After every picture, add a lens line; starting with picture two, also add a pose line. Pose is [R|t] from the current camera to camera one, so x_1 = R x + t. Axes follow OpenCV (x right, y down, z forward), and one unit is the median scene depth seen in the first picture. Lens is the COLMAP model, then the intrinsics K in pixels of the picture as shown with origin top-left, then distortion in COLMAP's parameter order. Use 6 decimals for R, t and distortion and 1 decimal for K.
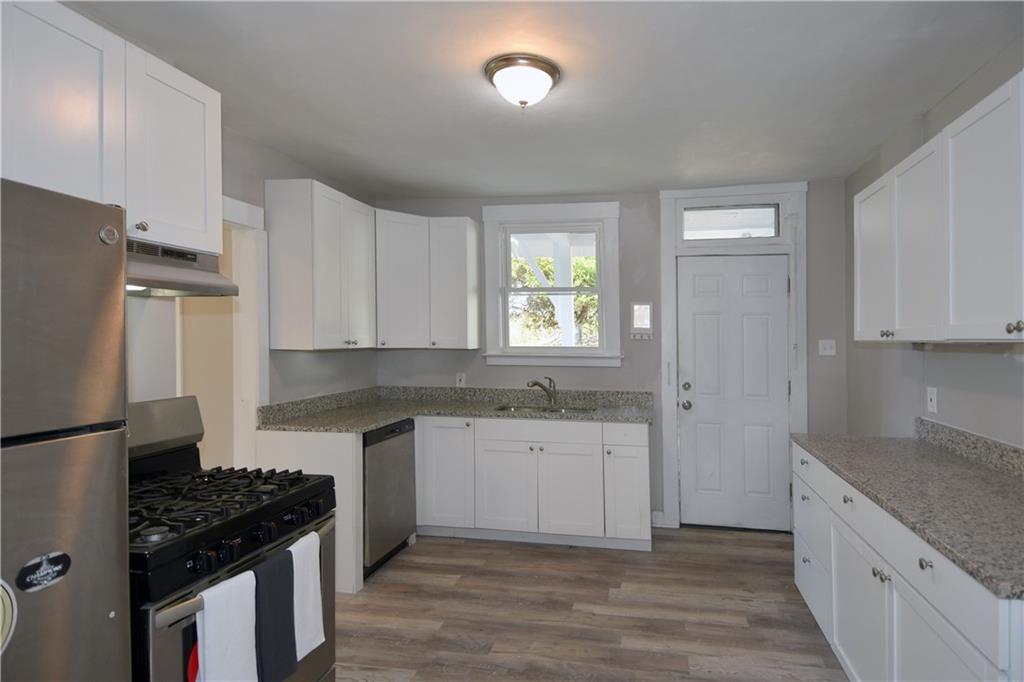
lens RADIAL K [[535.5, 0, 521.8], [0, 535.5, 341.2], [0, 0, 1]] dist [0.016962, -0.036272]
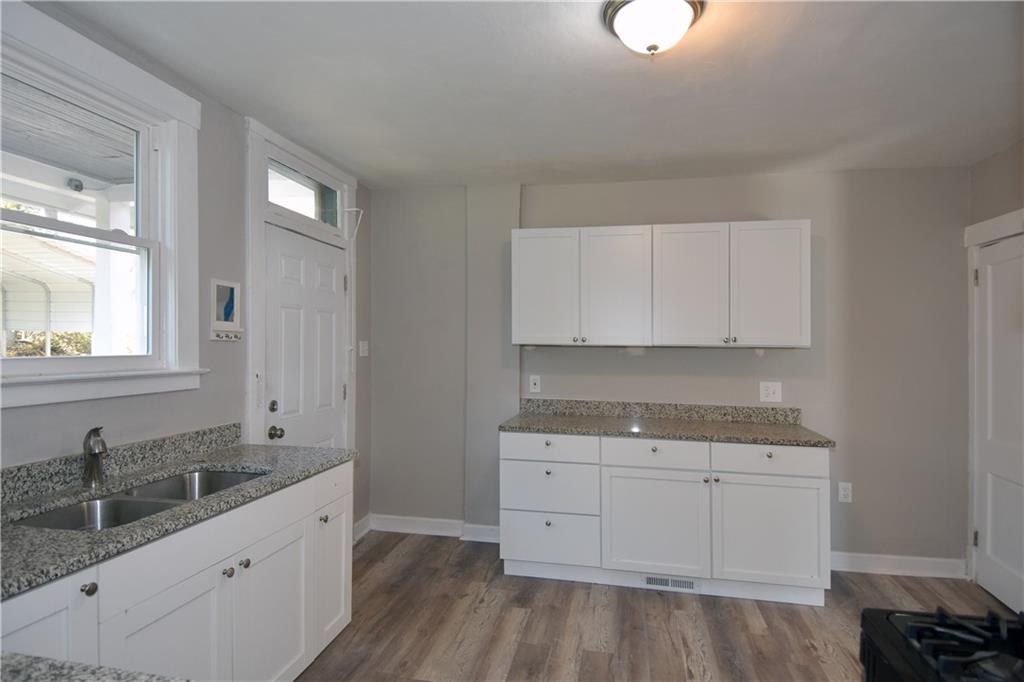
lens RADIAL K [[535.5, 0, 521.8], [0, 535.5, 341.2], [0, 0, 1]] dist [0.016962, -0.036272]
pose [[-0.054911, 0.004007, 0.998483, -0.550323], [0.003037, 0.999988, -0.003846, 0.000178], [-0.998487, 0.002821, -0.054923, 0.909171]]
